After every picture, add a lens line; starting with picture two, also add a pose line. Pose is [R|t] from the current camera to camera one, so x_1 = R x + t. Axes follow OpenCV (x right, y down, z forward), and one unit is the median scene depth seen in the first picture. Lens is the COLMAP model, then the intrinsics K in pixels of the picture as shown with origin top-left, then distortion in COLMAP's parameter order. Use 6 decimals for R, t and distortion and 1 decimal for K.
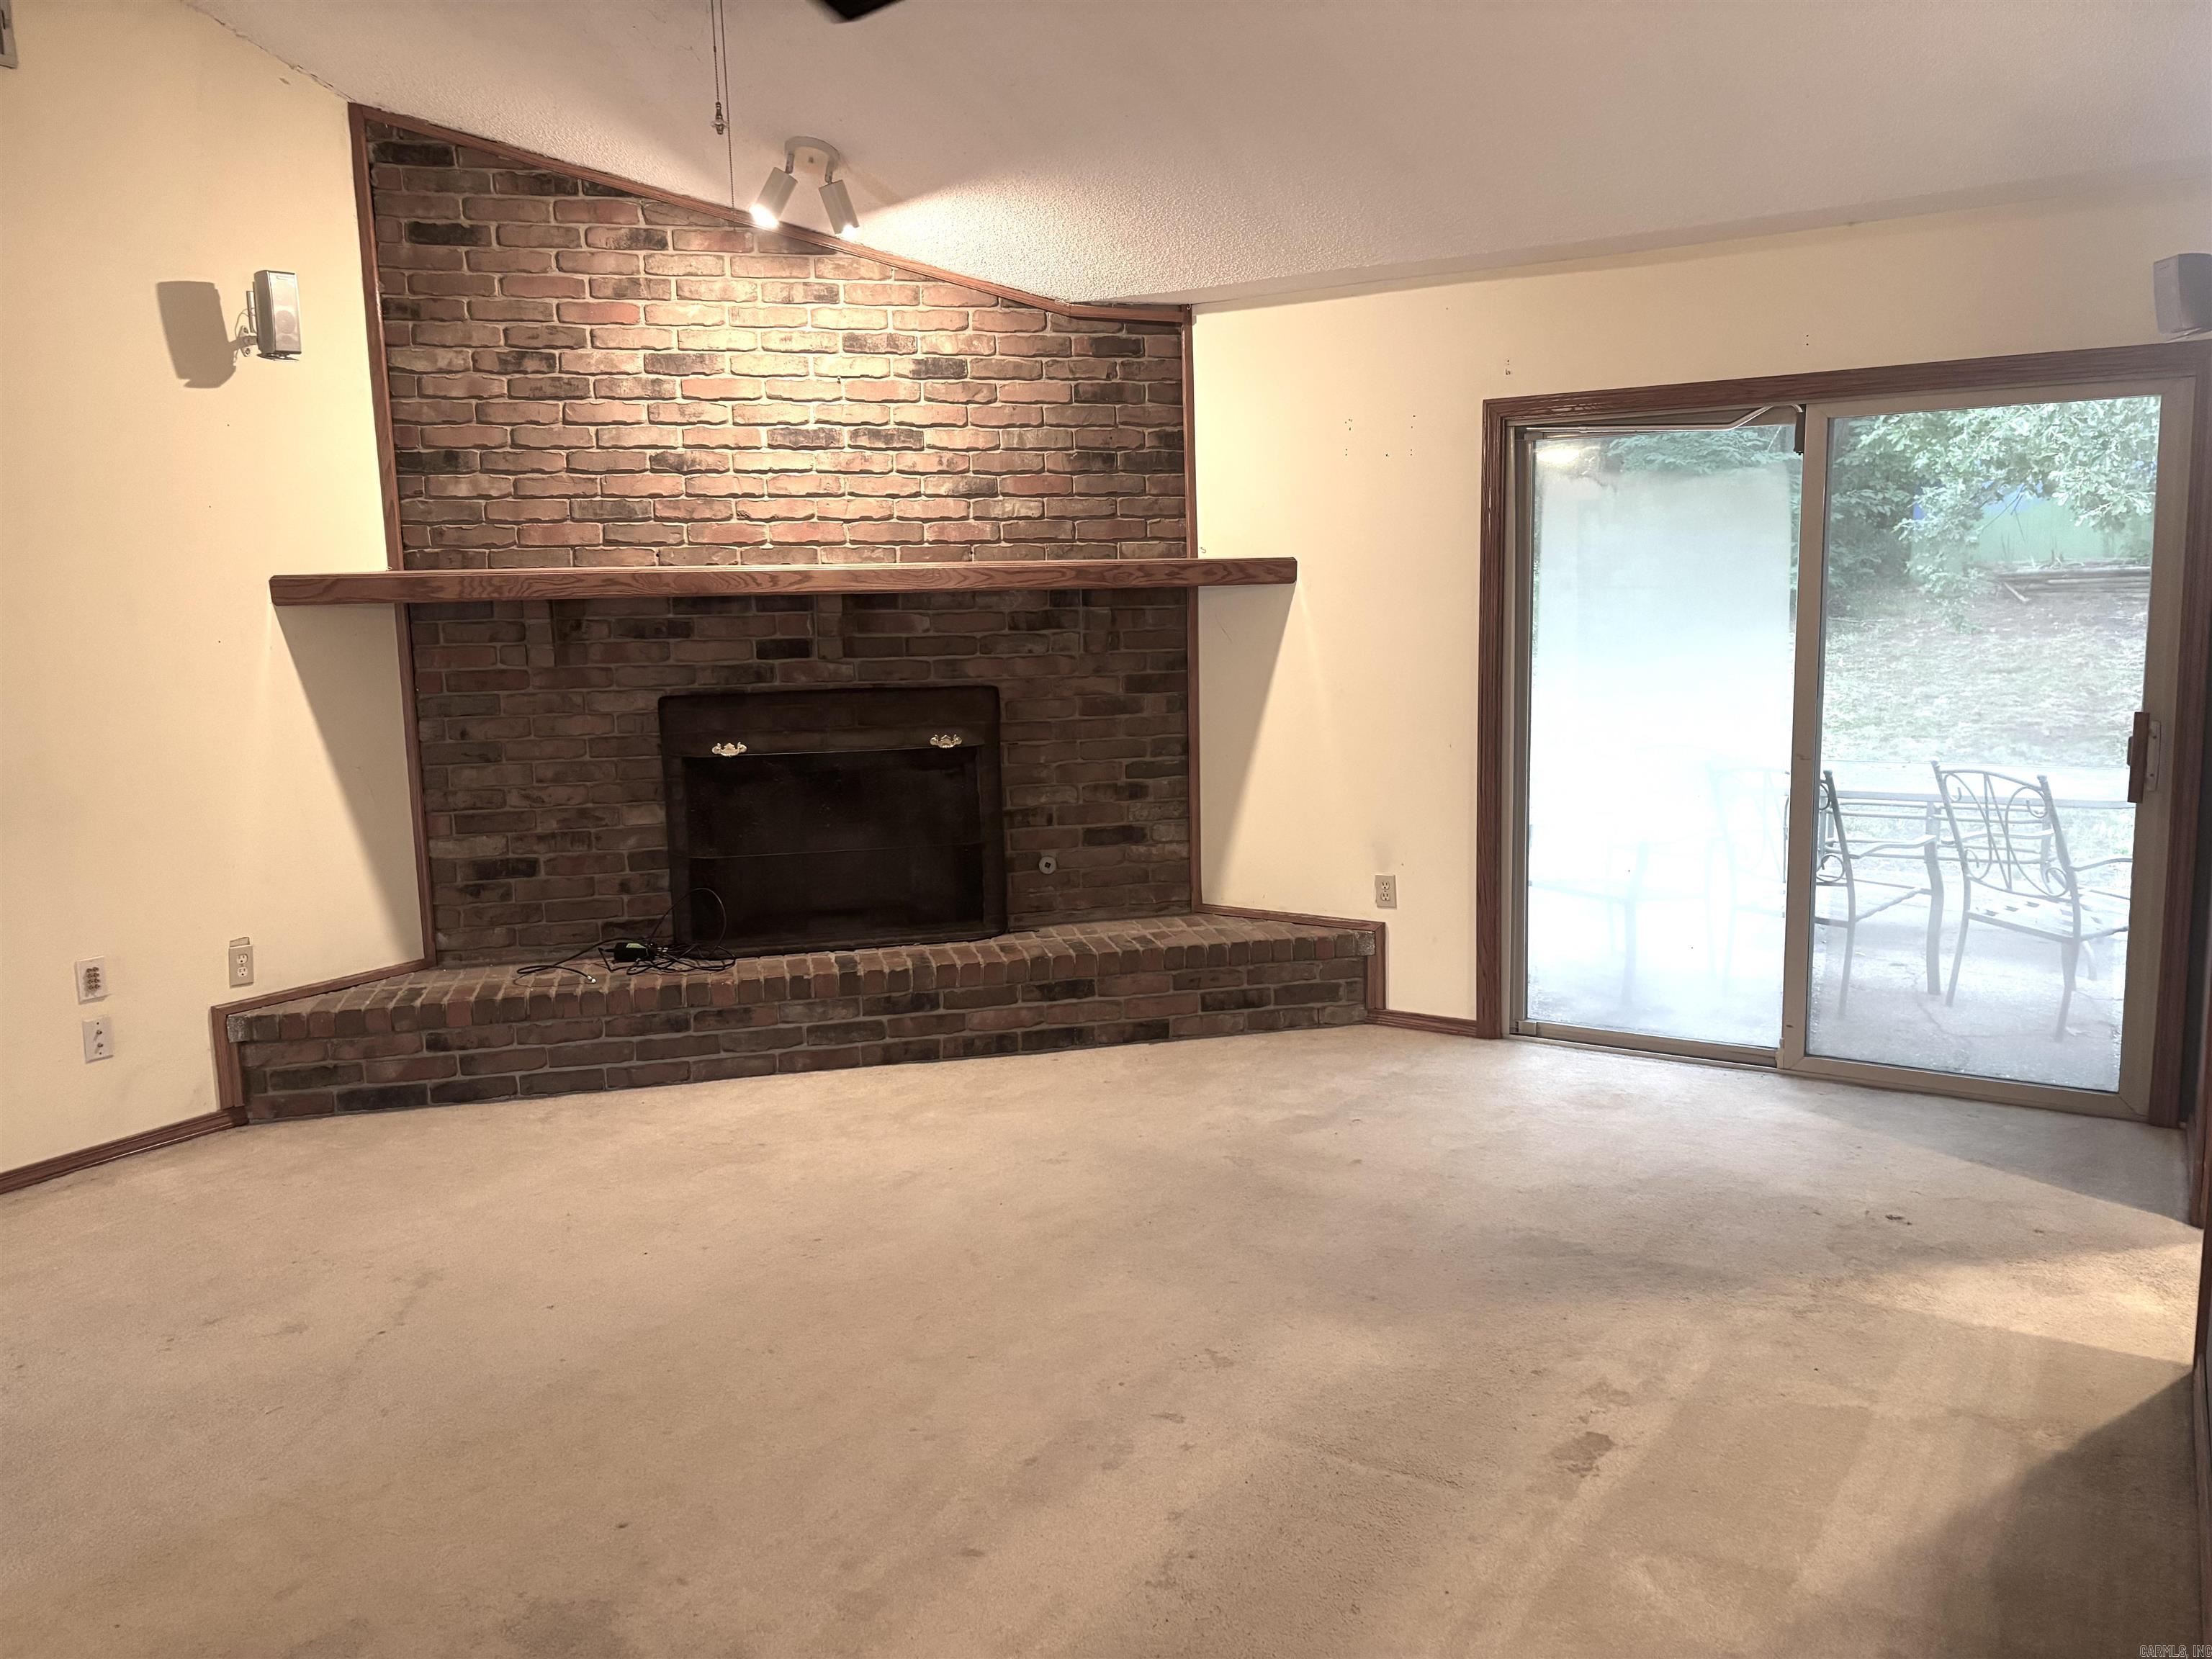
lens RADIAL K [[1679.5, 0, 1103.9], [0, 1679.5, 812.7], [0, 0, 1]] dist [0.055016, -0.054591]
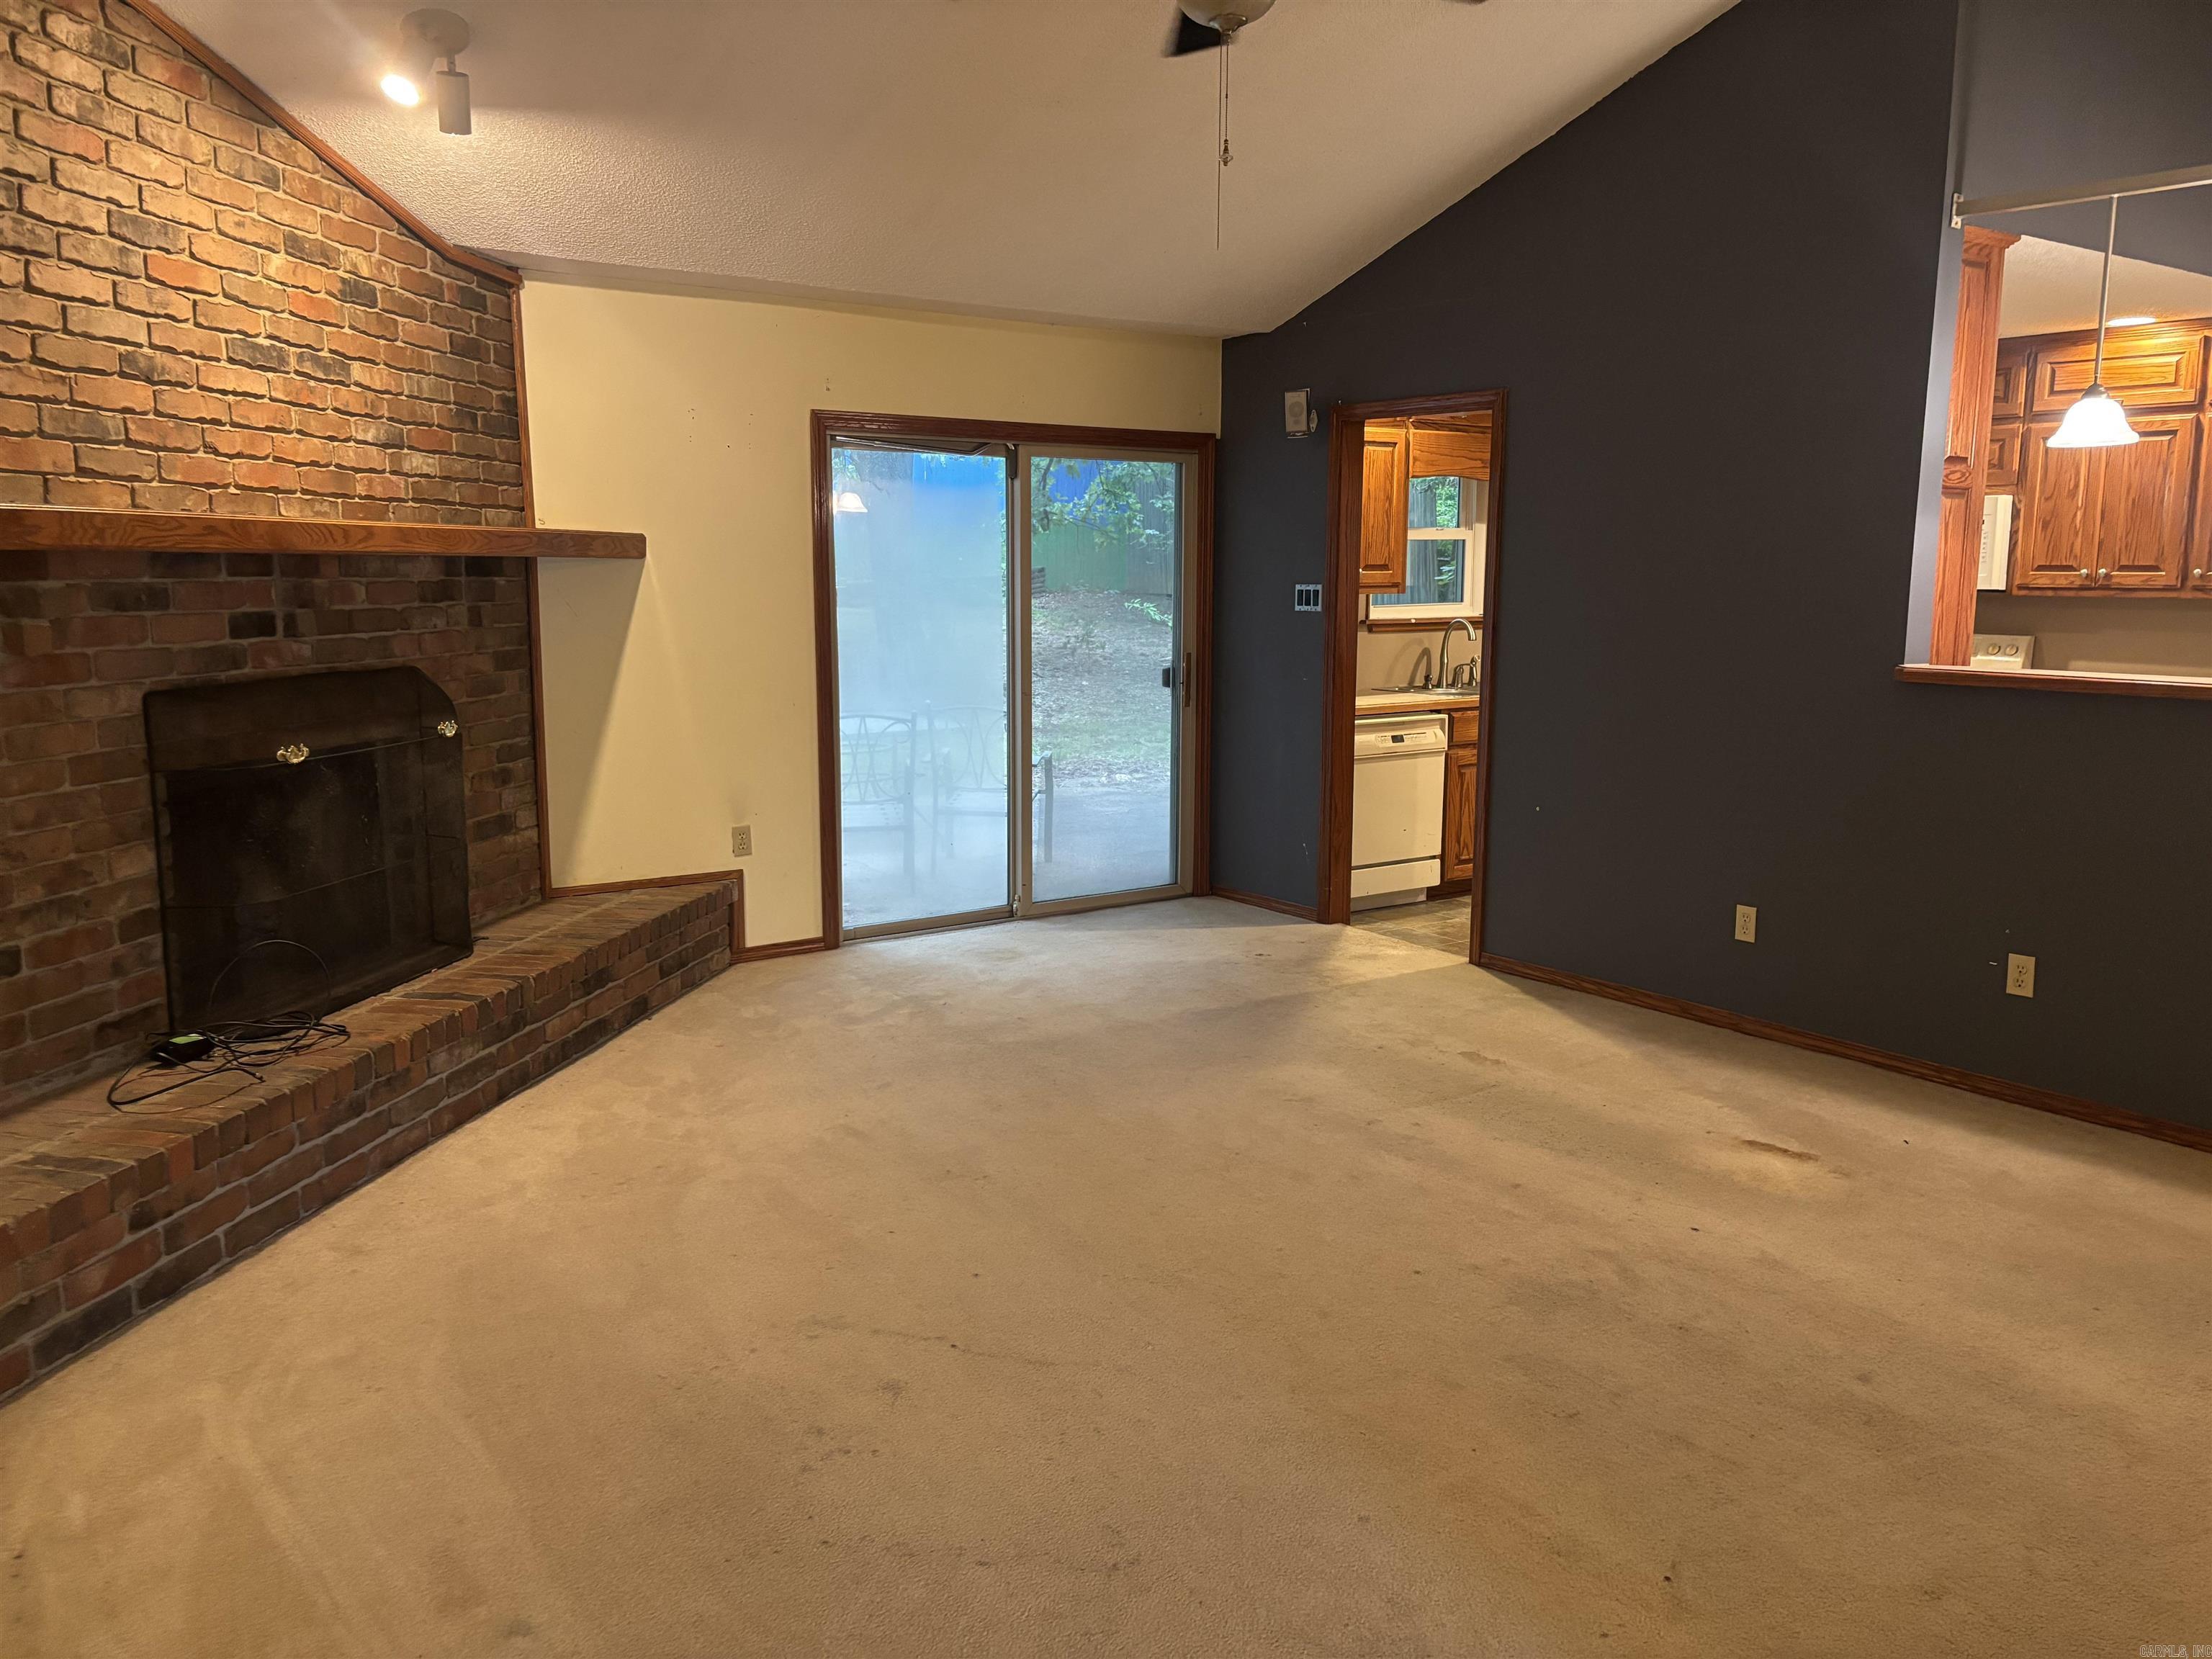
lens RADIAL K [[1679.5, 0, 1114.3], [0, 1679.5, 805.7], [0, 0, 1]] dist [0.055016, -0.054591]
pose [[0.385241, -0.106200, 0.916685, -0.772203], [0.118532, 0.990822, 0.064975, -0.019597], [-0.915172, 0.083625, 0.394293, 0.346627]]
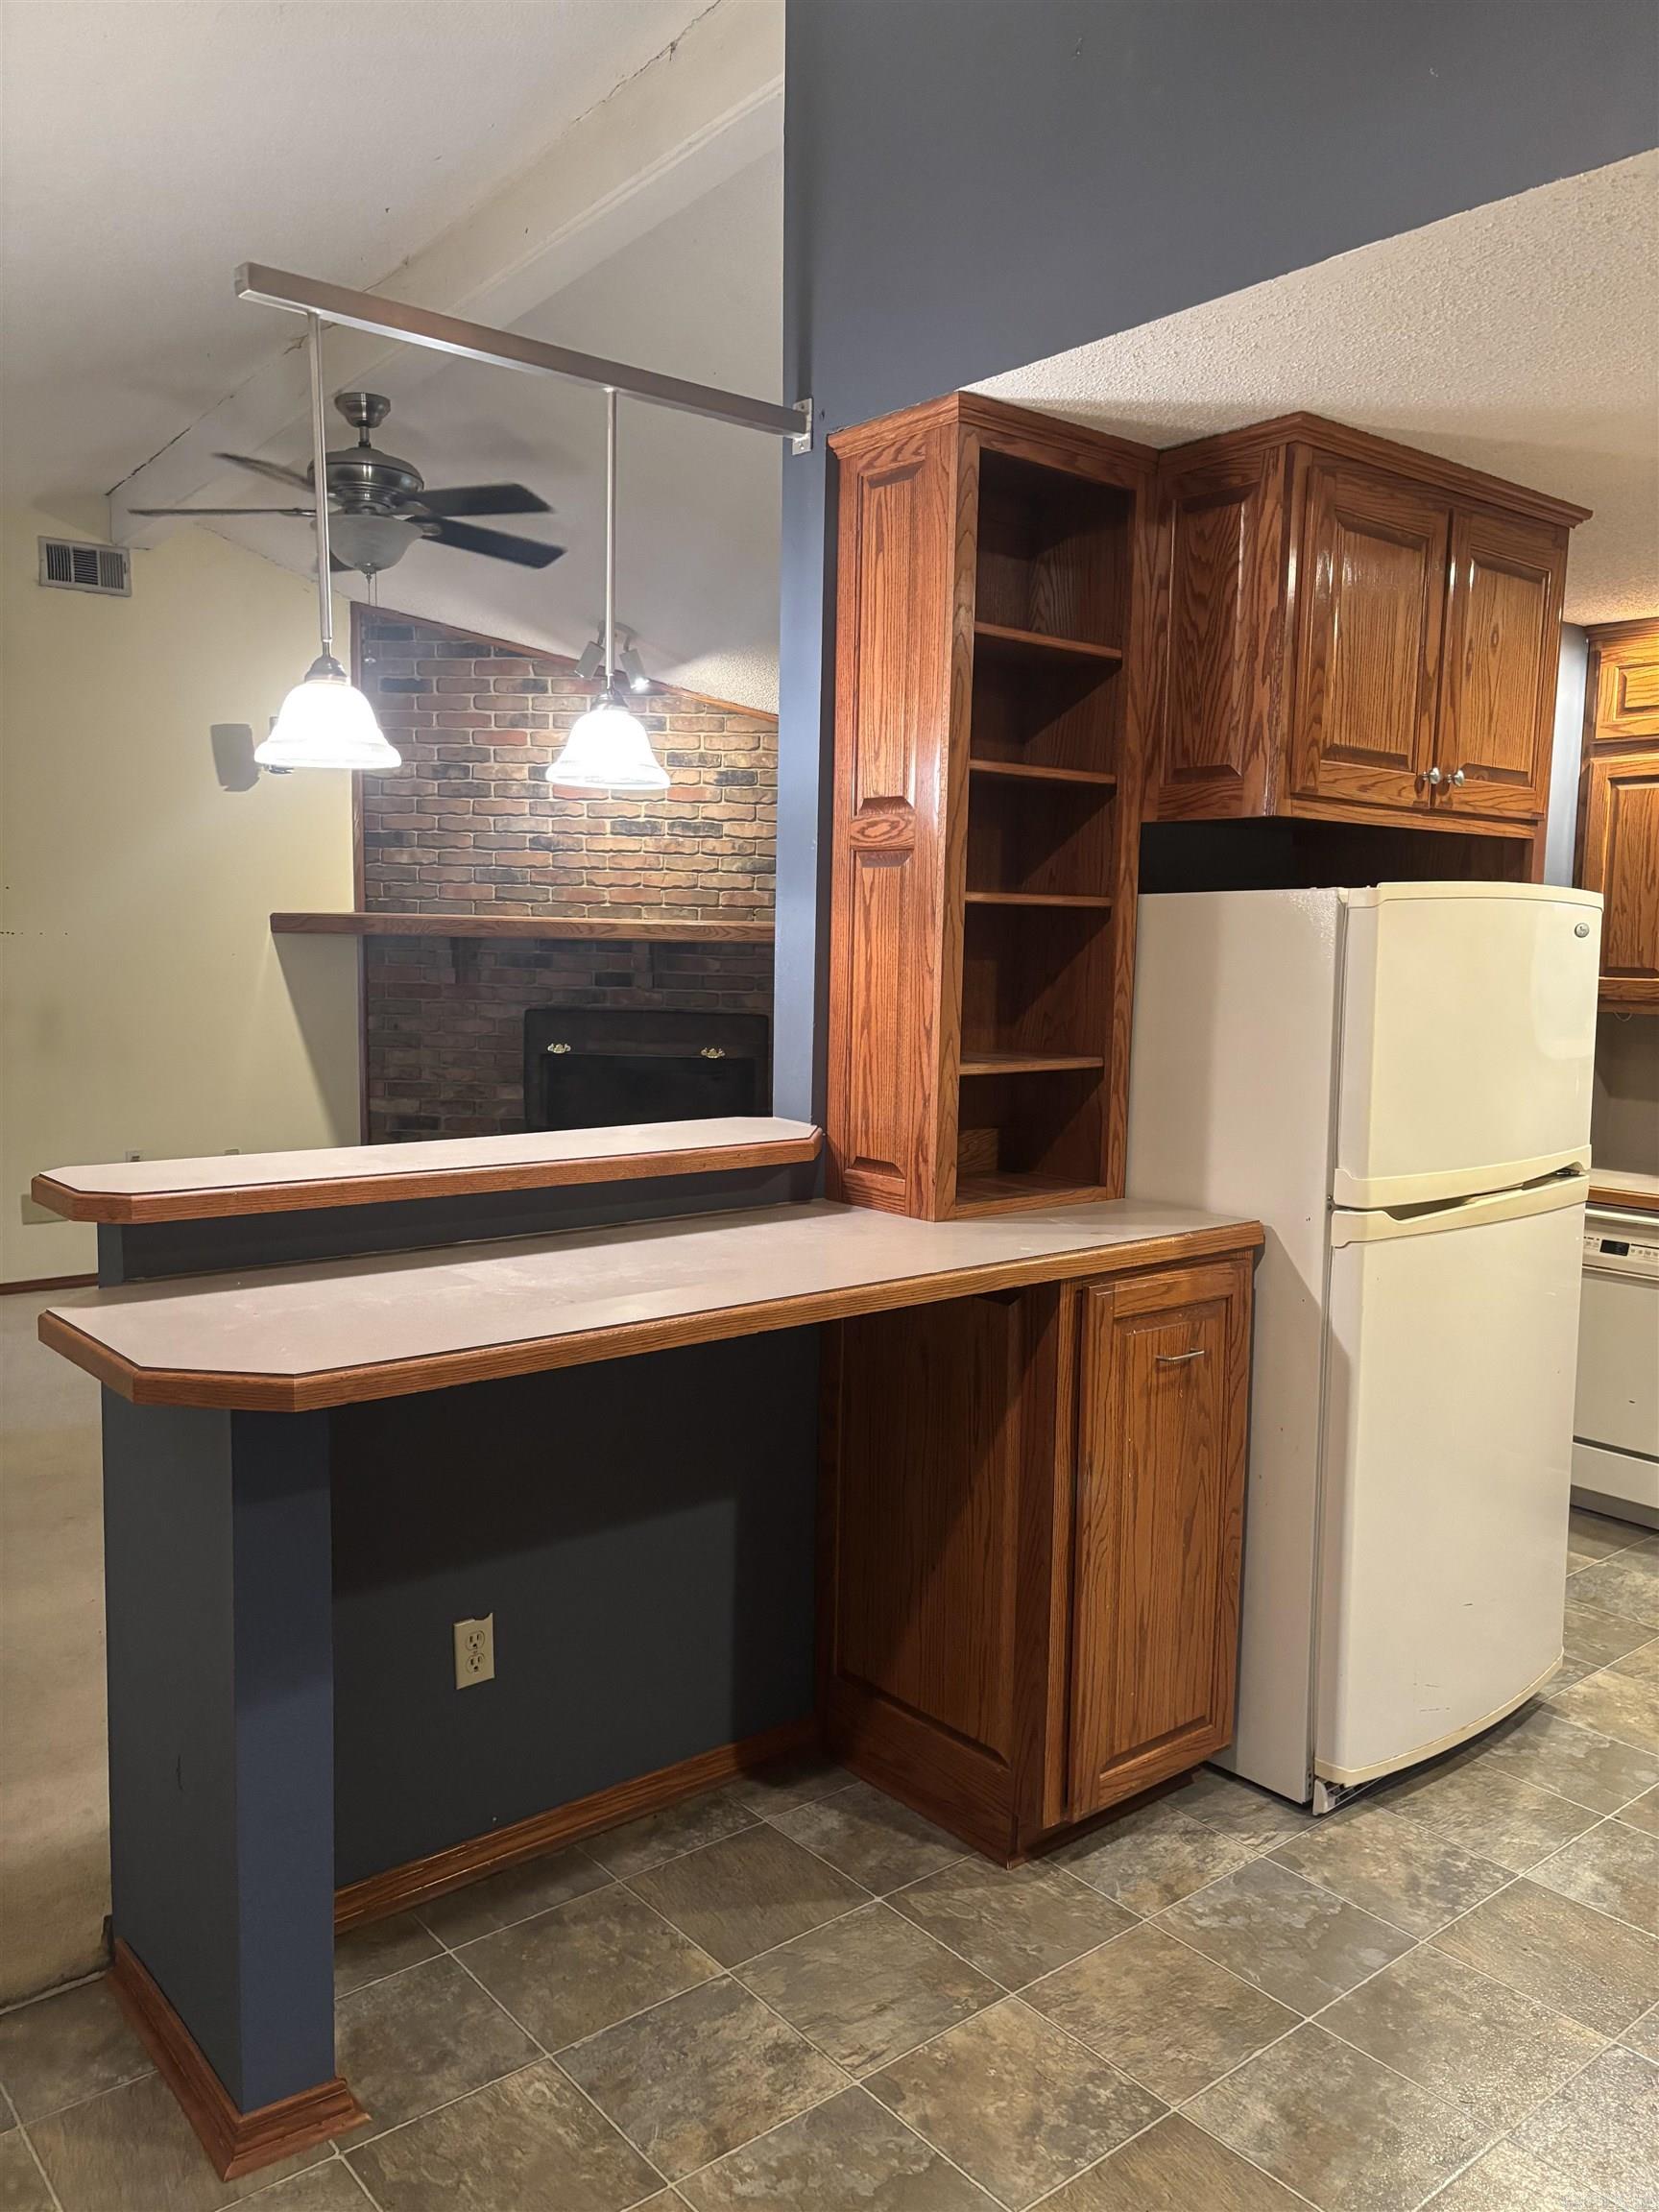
lens RADIAL K [[1679.5, 0, 851.6], [0, 1679.5, 1130.1], [0, 0, 1]] dist [0.055016, -0.054591]
pose [[0.950336, 0.076501, -0.301676, 0.424687], [-0.083192, 0.996489, -0.009374, 0.022233], [0.299900, 0.034005, 0.953364, -0.249258]]
